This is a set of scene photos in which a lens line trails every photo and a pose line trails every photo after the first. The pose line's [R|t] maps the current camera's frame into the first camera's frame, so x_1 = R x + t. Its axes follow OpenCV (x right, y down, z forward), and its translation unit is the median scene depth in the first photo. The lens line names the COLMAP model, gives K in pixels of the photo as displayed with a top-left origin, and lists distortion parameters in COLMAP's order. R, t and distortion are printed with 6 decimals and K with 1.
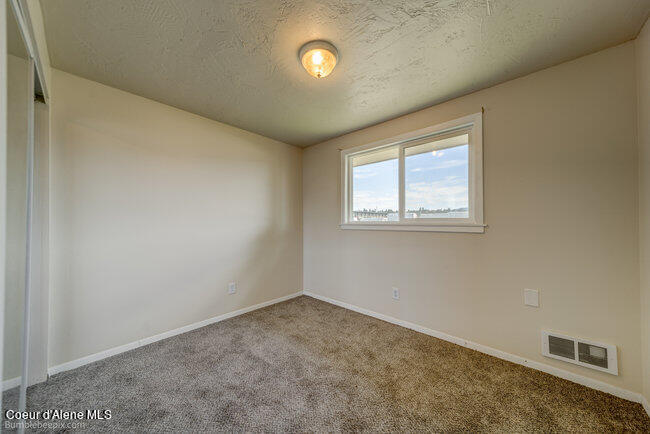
lens RADIAL K [[226.0, 0, 326.0], [0, 226.0, 220.3], [0, 0, 1]] dist [0.007728, 0.000048]
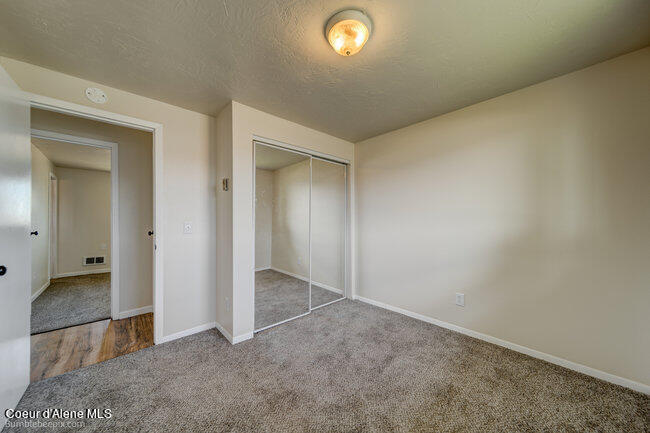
lens RADIAL K [[226.0, 0, 325.9], [0, 226.0, 218.7], [0, 0, 1]] dist [0.007728, 0.000048]
pose [[-0.081293, -0.017488, -0.996537, 0.667776], [0.006780, 0.999813, -0.018098, 0.012871], [0.996667, -0.008228, -0.081159, 0.786533]]
